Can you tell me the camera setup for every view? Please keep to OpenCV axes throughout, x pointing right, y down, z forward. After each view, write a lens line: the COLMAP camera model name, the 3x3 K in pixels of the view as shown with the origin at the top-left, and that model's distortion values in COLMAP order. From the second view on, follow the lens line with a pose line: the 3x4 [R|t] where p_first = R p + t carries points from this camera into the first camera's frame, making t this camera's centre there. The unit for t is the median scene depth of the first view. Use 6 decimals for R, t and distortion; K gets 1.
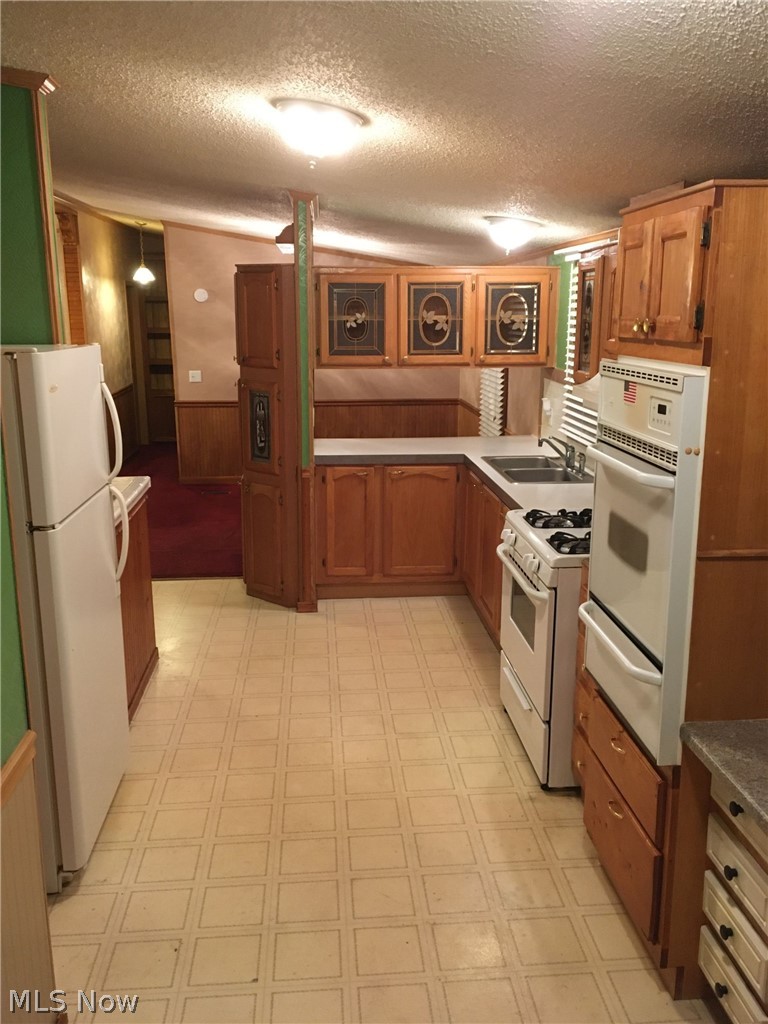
lens RADIAL K [[880.8, 0, 382.5], [0, 880.8, 514.2], [0, 0, 1]] dist [0.076497, -0.102088]
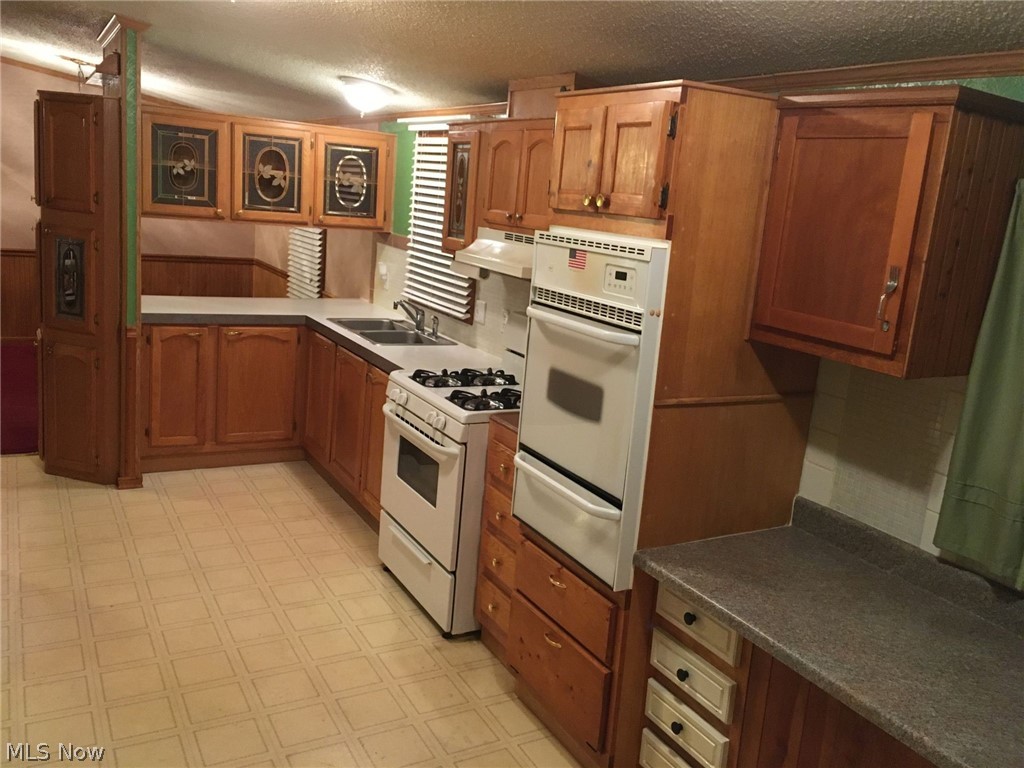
lens RADIAL K [[880.8, 0, 518.0], [0, 880.8, 381.0], [0, 0, 1]] dist [0.076497, -0.102088]
pose [[0.903885, -0.011563, 0.427619, -0.158773], [0.011628, 0.999929, 0.002460, 0.006449], [-0.427617, 0.002749, 0.903956, 0.021451]]
